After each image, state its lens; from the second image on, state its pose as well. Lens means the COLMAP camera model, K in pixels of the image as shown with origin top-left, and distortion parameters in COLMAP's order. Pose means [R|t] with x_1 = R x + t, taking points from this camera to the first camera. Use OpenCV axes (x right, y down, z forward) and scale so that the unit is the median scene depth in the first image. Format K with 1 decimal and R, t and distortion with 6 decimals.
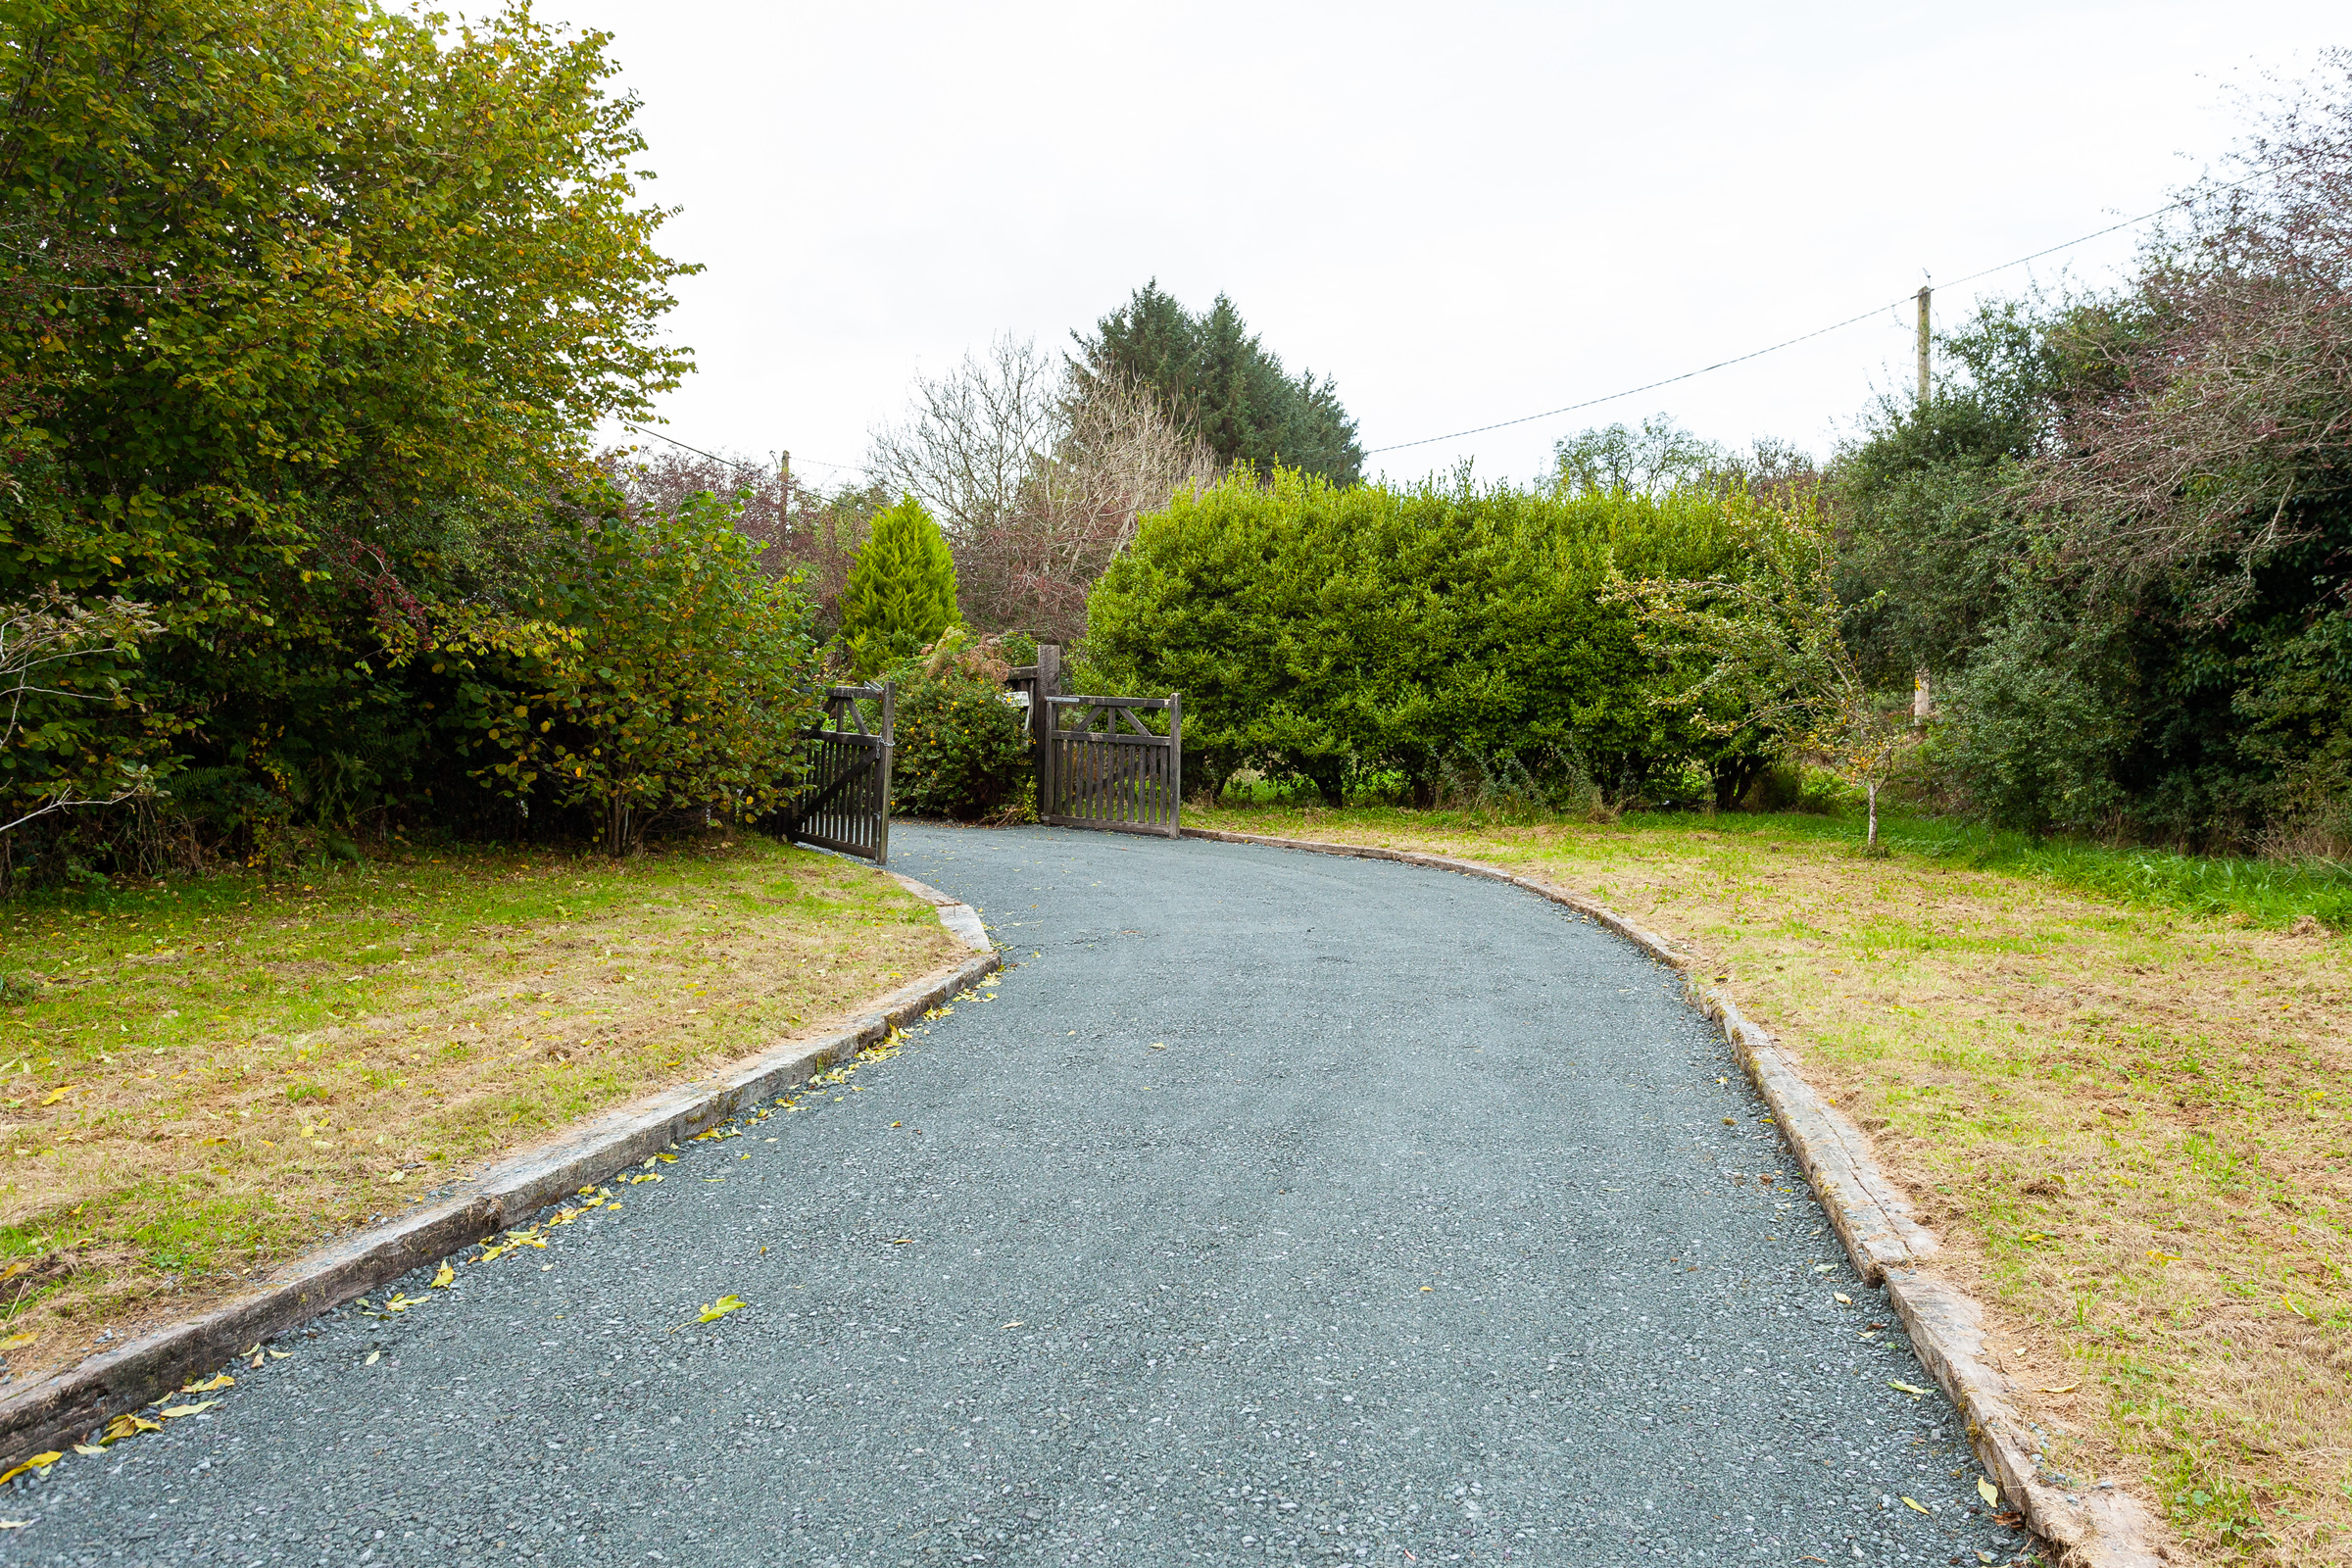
lens RADIAL K [[1683.4, 0, 1180.4], [0, 1683.4, 774.3], [0, 0, 1]] dist [0.006909, 0.001470]
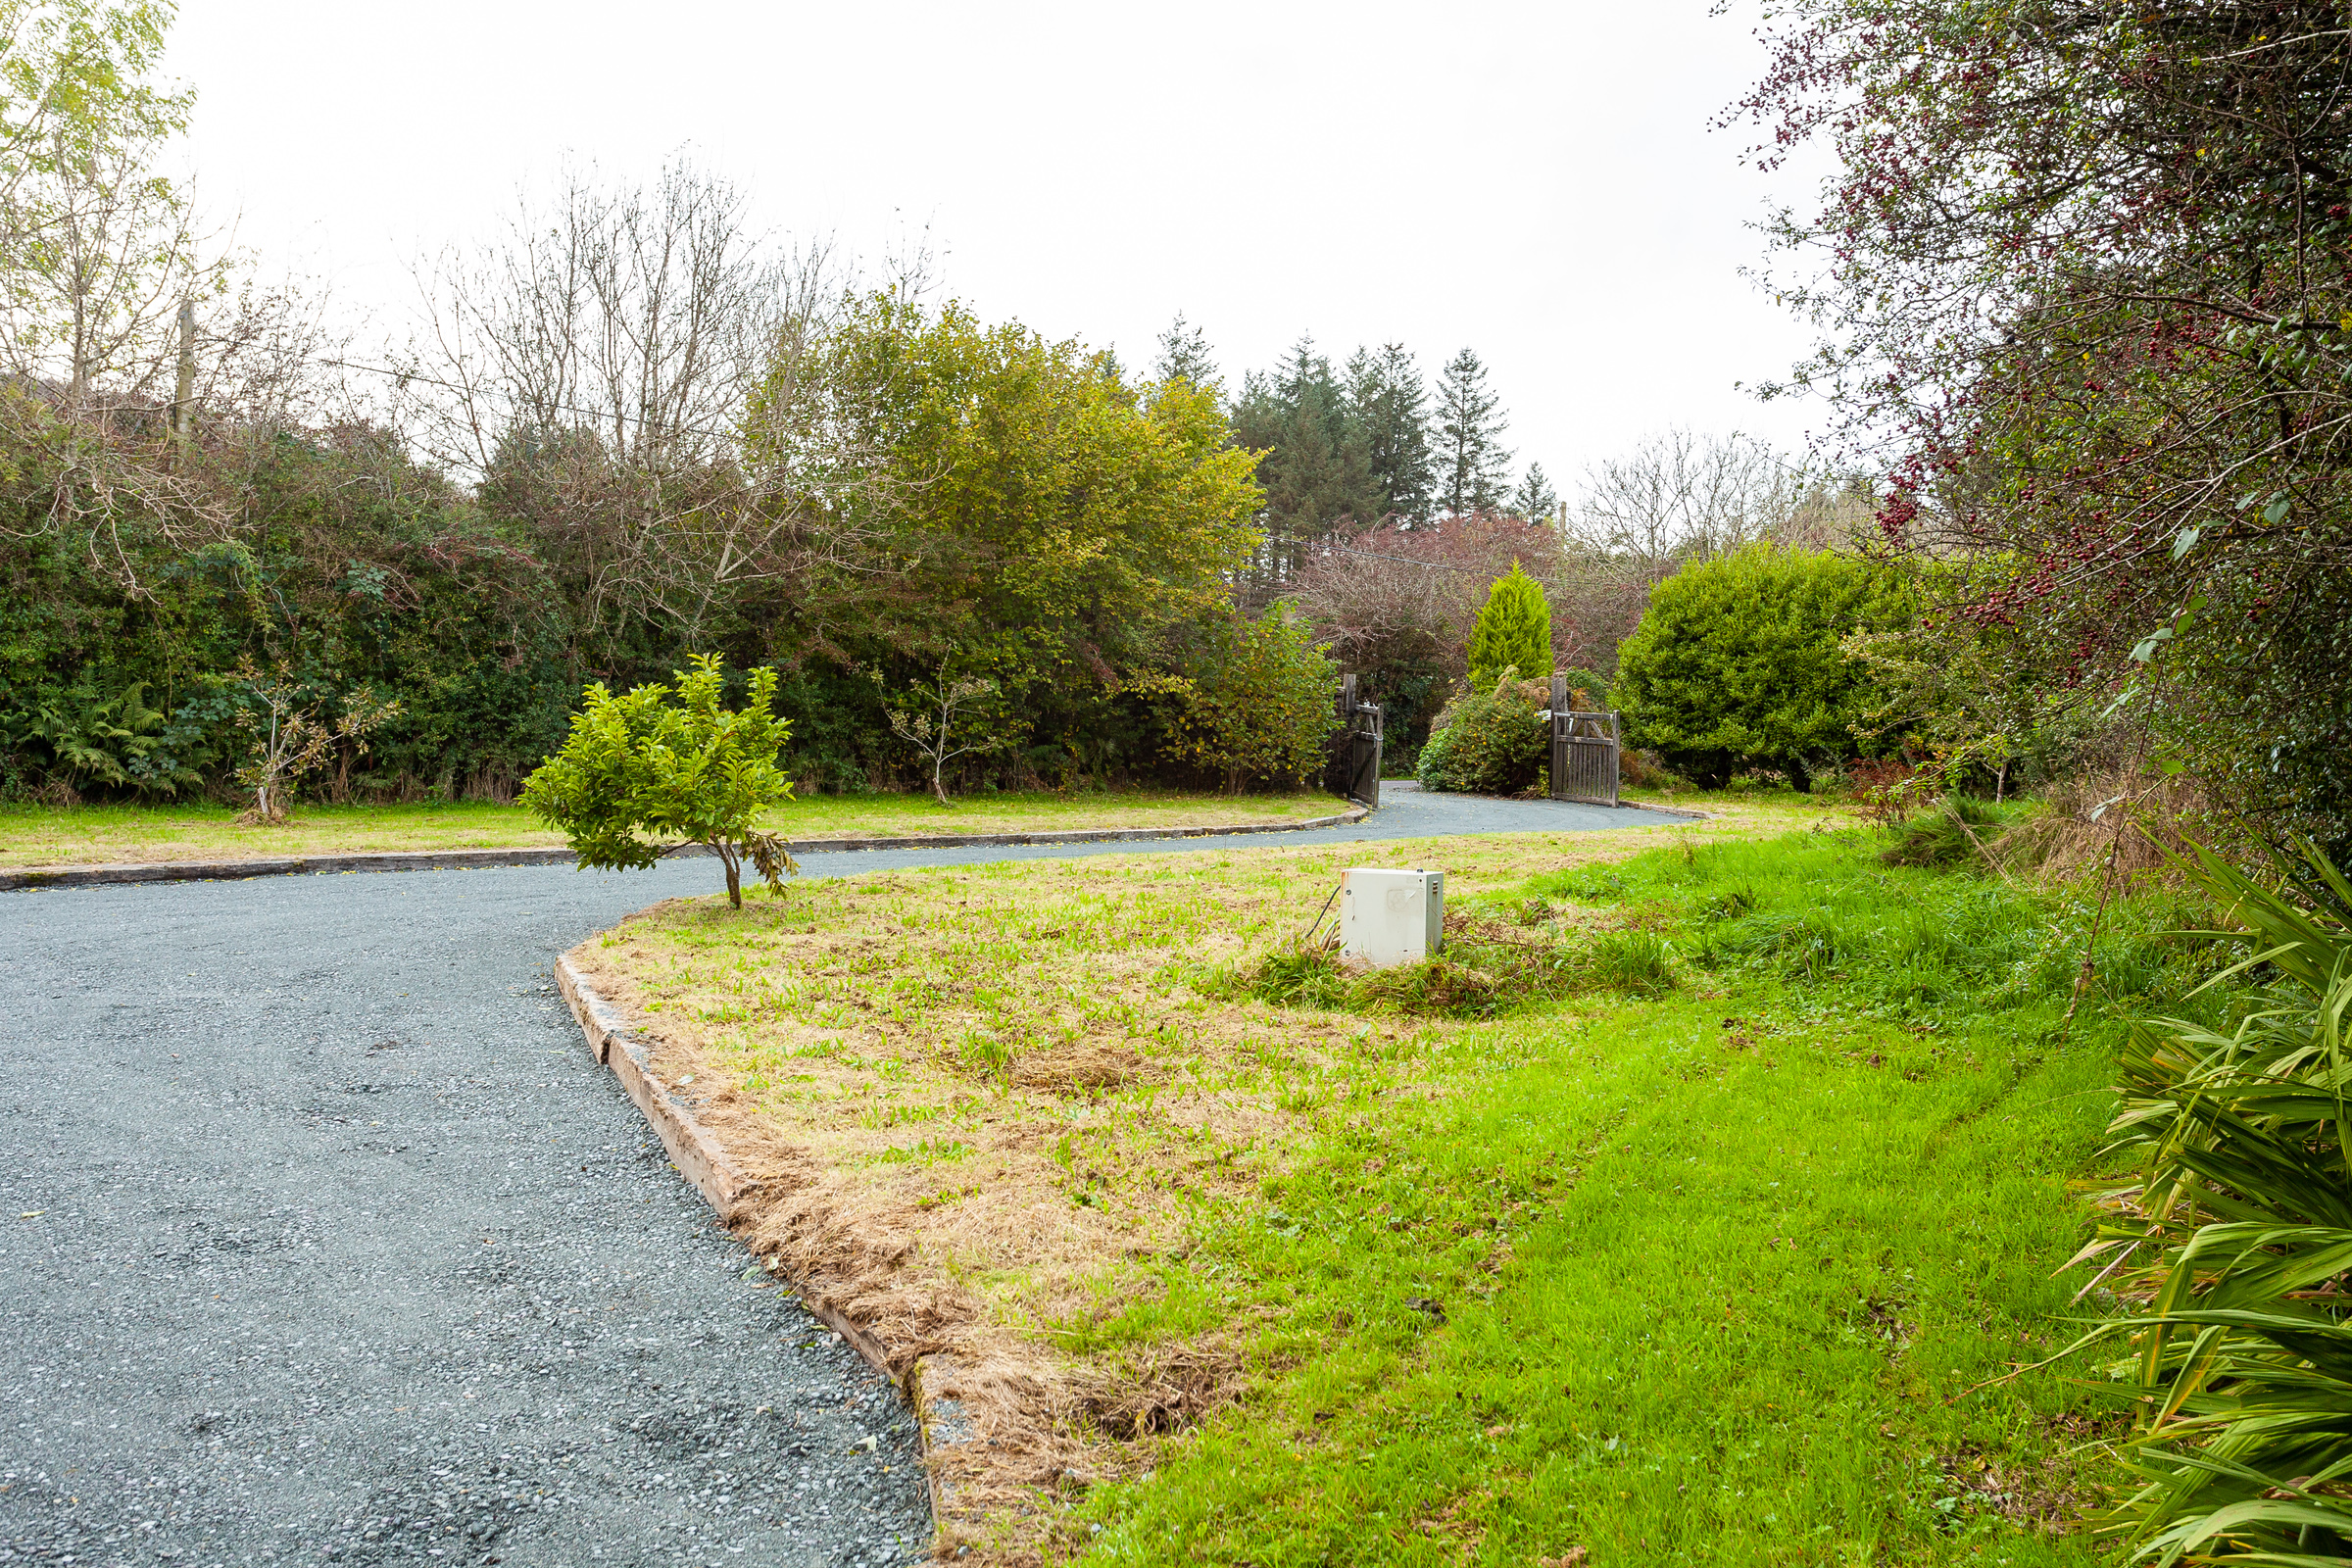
lens RADIAL K [[2104.7, 0, 1175.4], [0, 2104.7, 781.2], [0, 0, 1]] dist [-0.001492, -0.000299]
pose [[0.850651, 0.016839, -0.525462, 0.587650], [-0.024571, 0.999668, -0.007741, 0.035314], [0.525157, 0.019496, 0.850782, -0.719452]]
